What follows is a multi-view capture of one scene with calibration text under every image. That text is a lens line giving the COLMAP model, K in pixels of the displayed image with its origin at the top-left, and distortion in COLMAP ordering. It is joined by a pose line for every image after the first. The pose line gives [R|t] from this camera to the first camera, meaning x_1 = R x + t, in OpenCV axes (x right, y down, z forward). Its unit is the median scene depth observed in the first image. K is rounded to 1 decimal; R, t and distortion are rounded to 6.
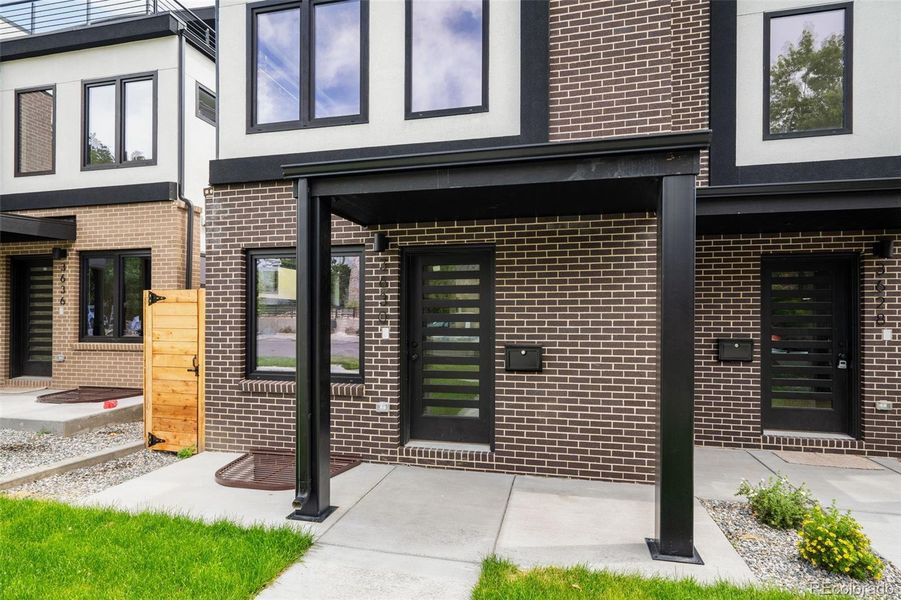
lens RADIAL K [[508.1, 0, 444.3], [0, 508.1, 323.0], [0, 0, 1]] dist [-0.000629, 0.000591]
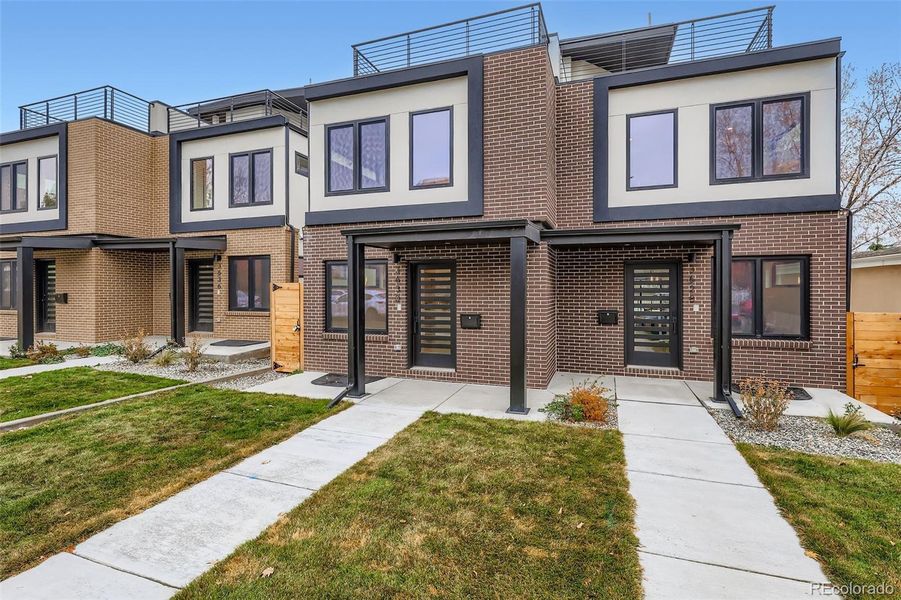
lens RADIAL K [[412.2, 0, 450.5], [0, 412.2, 300.0], [0, 0, 1]] dist [-0.003102, -0.000422]
pose [[0.996521, -0.000708, -0.083336, 0.192400], [0.002077, 0.999864, 0.016341, -0.030103], [0.083313, -0.016457, 0.996388, -0.464661]]
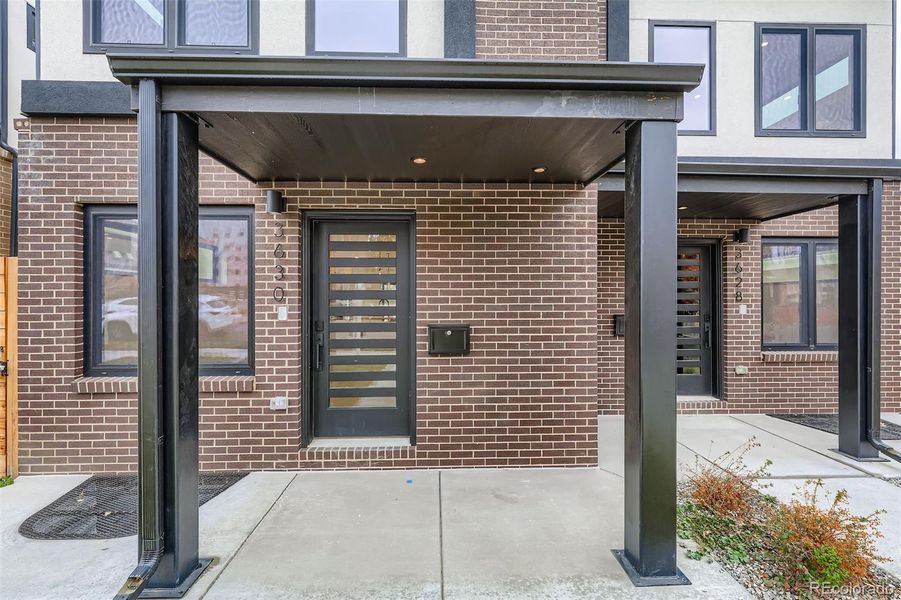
lens RADIAL K [[432.7, 0, 463.0], [0, 432.7, 300.9], [0, 0, 1]] dist [0.001487, -0.000244]
pose [[0.960489, -0.004347, 0.278284, -0.029525], [0.006073, 0.999967, -0.005340, 0.005225], [-0.278251, 0.006819, 0.960484, 0.241512]]
